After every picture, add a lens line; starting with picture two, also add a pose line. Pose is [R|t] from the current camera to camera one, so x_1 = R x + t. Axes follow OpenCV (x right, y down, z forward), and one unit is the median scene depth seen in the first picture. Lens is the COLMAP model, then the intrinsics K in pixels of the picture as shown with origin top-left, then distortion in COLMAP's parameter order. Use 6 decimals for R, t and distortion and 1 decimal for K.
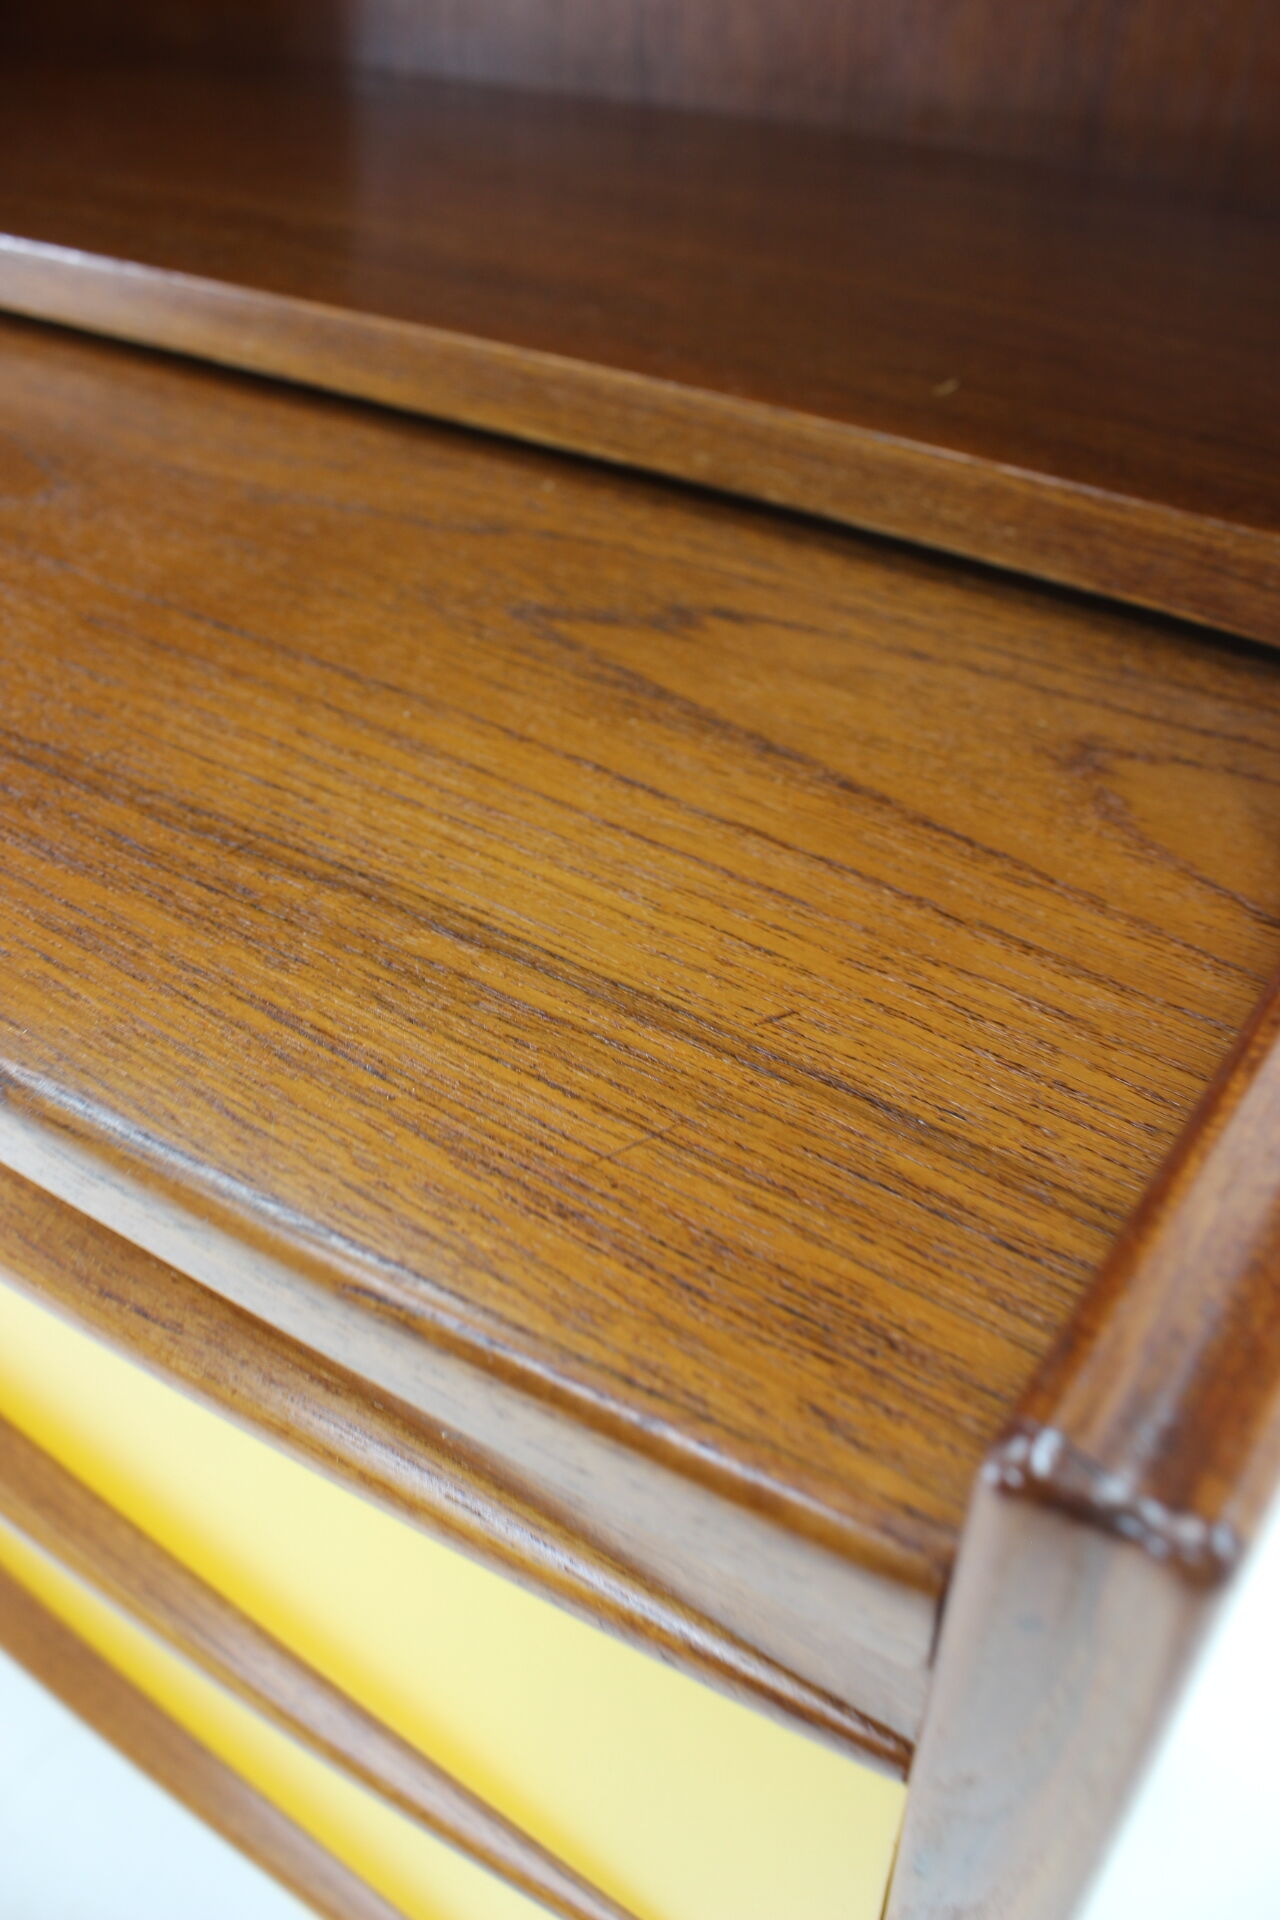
lens RADIAL K [[1677.2, 0, 644.8], [0, 1677.2, 951.8], [0, 0, 1]] dist [-0.160402, 0.126630]
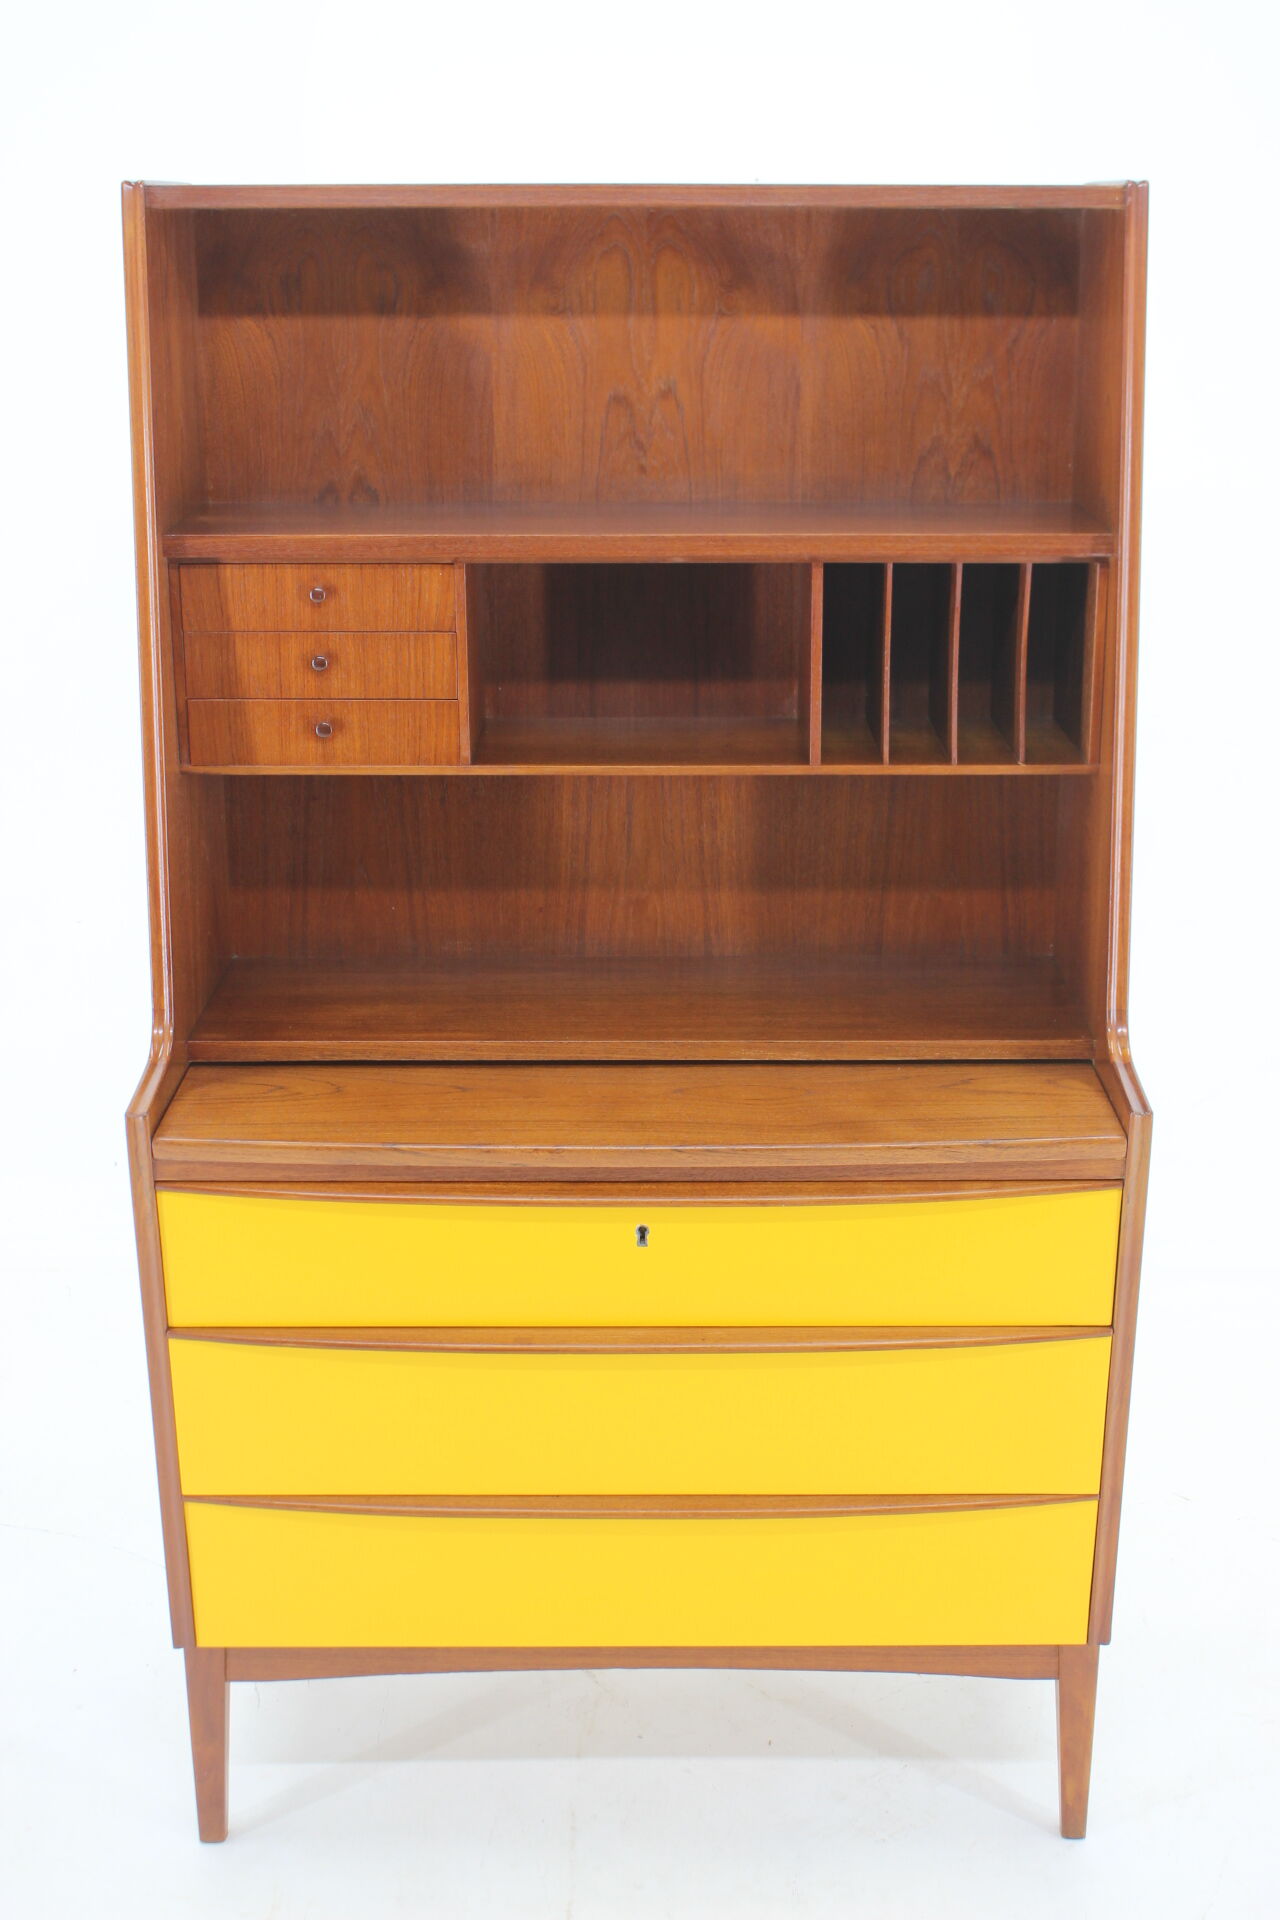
lens RADIAL K [[2565.1, 0, 683.3], [0, 2565.1, 937.1], [0, 0, 1]] dist [-0.098373, 0.000000]
pose [[0.805628, -0.174036, 0.566282, -5.569333], [0.358317, 0.904360, -0.231825, 1.008386], [-0.471777, 0.389673, 0.790937, -5.512934]]
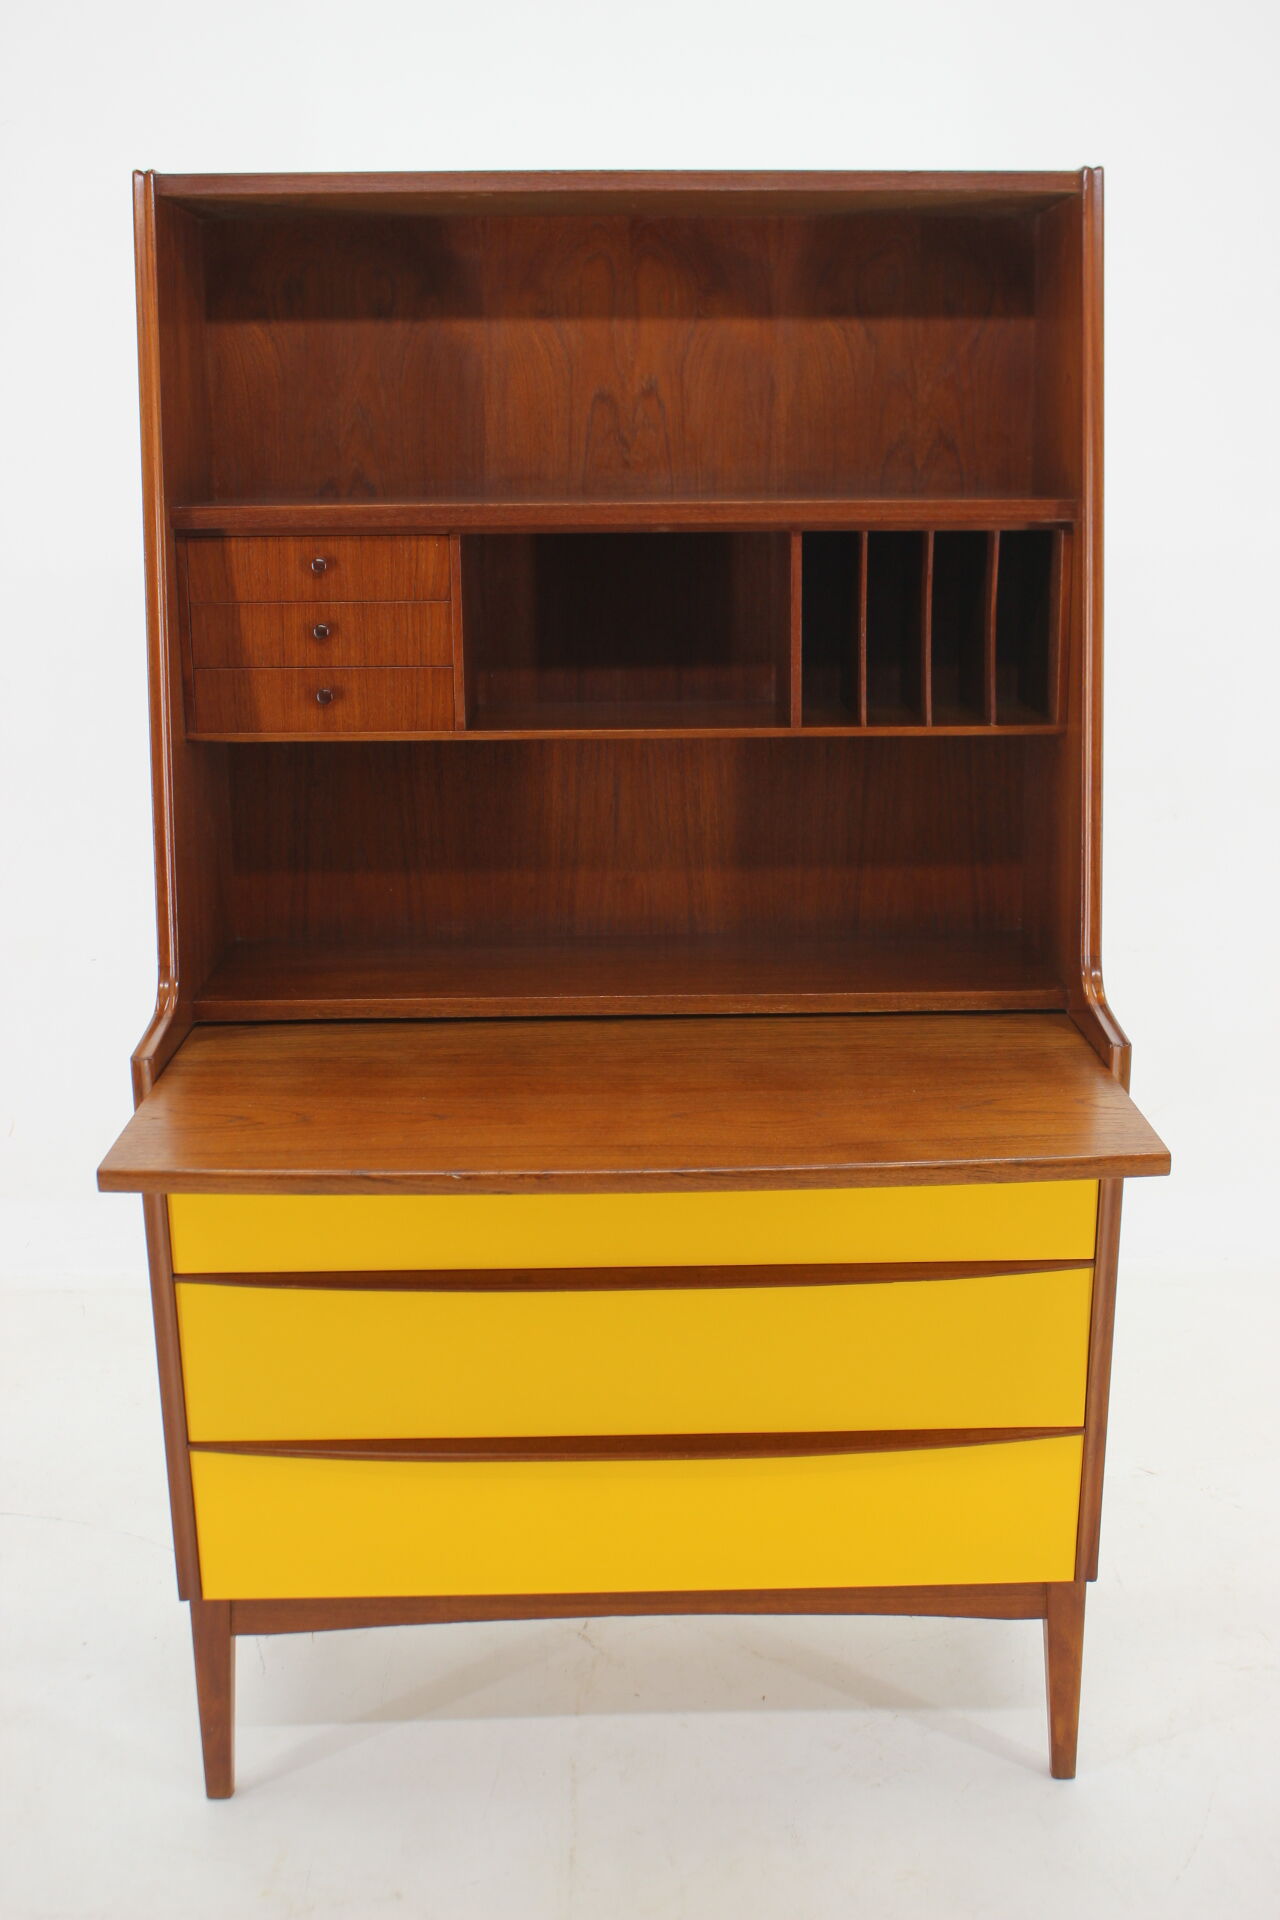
lens RADIAL K [[2278.5, 0, 700.0], [0, 2278.5, 942.5], [0, 0, 1]] dist [-0.106337, 0.000000]
pose [[0.788802, -0.146388, 0.596960, -5.378768], [0.376240, 0.883004, -0.280618, 1.431196], [-0.486039, 0.445953, 0.751593, -4.631263]]
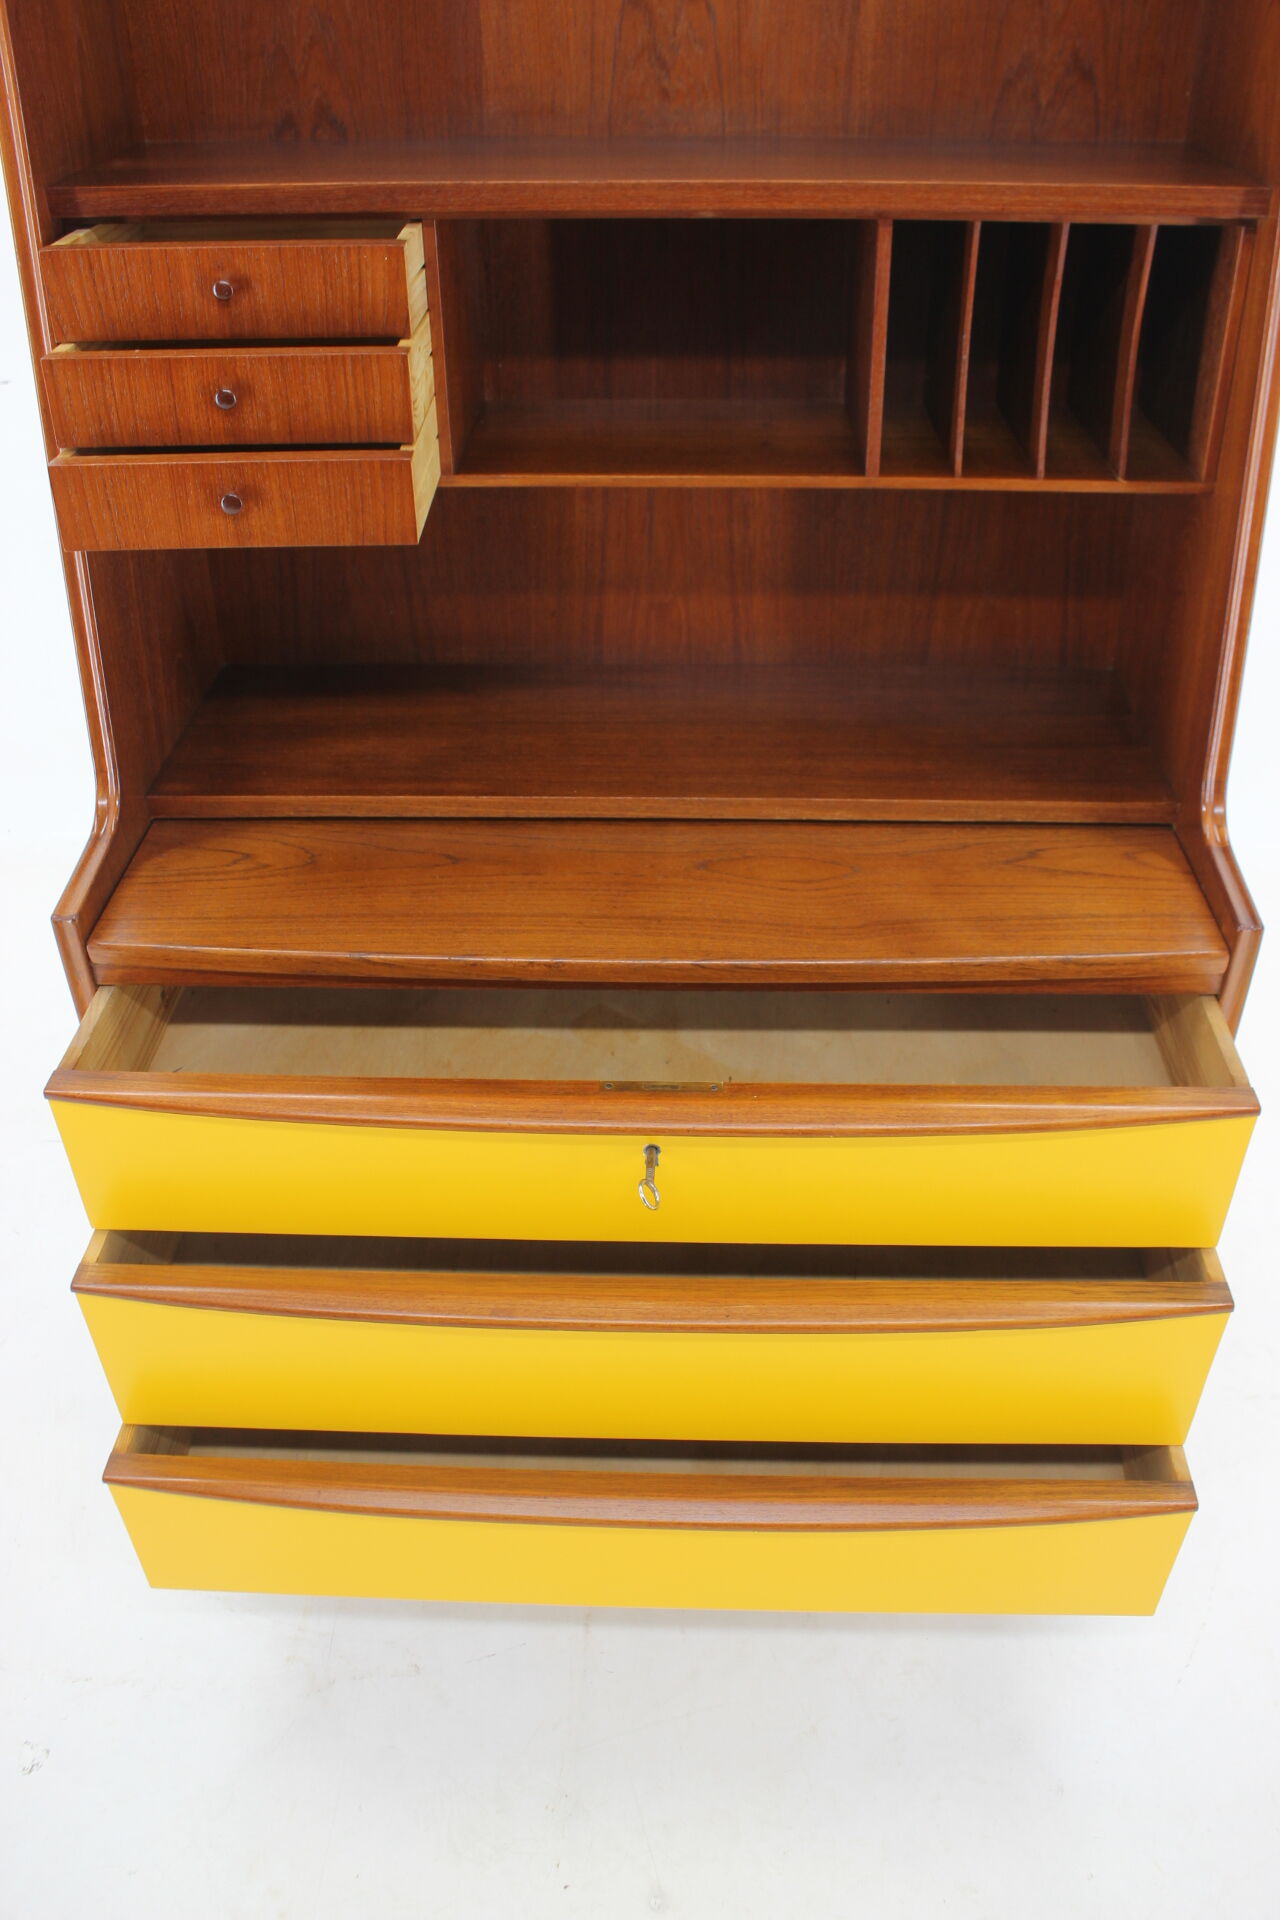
lens RADIAL K [[1677.2, 0, 673.7], [0, 1677.2, 974.5], [0, 0, 1]] dist [-0.160402, 0.126630]
pose [[0.819525, -0.327786, 0.470038, -3.258826], [0.348818, 0.936127, 0.044643, -0.470328], [-0.454649, 0.127371, 0.881516, -2.709092]]
